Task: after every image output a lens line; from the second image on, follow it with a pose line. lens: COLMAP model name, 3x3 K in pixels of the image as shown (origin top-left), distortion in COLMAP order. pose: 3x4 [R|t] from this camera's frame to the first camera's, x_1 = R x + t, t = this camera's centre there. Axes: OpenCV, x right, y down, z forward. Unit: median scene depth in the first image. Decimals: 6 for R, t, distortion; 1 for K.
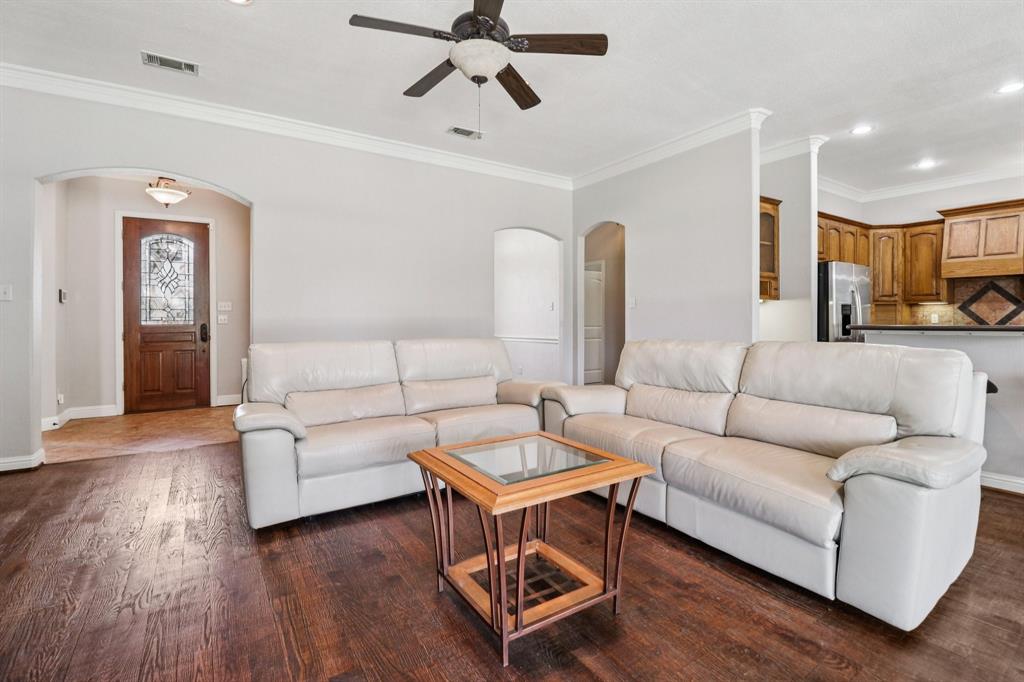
lens RADIAL K [[480.5, 0, 511.1], [0, 480.5, 327.5], [0, 0, 1]] dist [-0.020873, -0.001117]
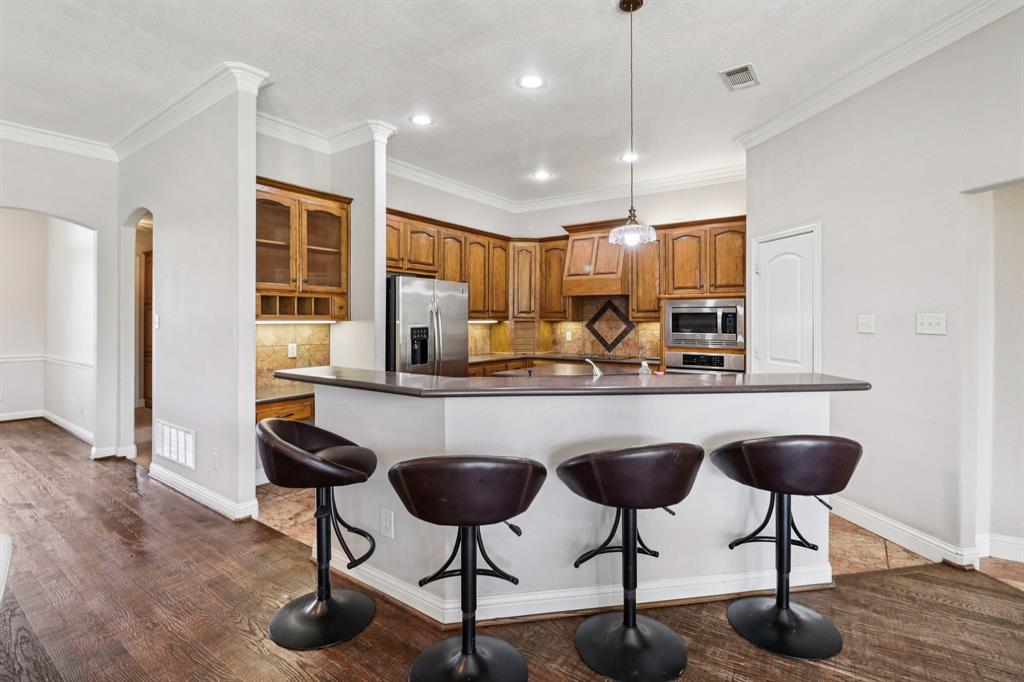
lens RADIAL K [[480.5, 0, 511.1], [0, 480.5, 327.5], [0, 0, 1]] dist [-0.020873, -0.001117]
pose [[0.930127, -0.001394, 0.367235, 0.443150], [0.001025, 0.999999, 0.001200, -0.040311], [-0.367236, -0.000740, 0.930127, 0.120608]]
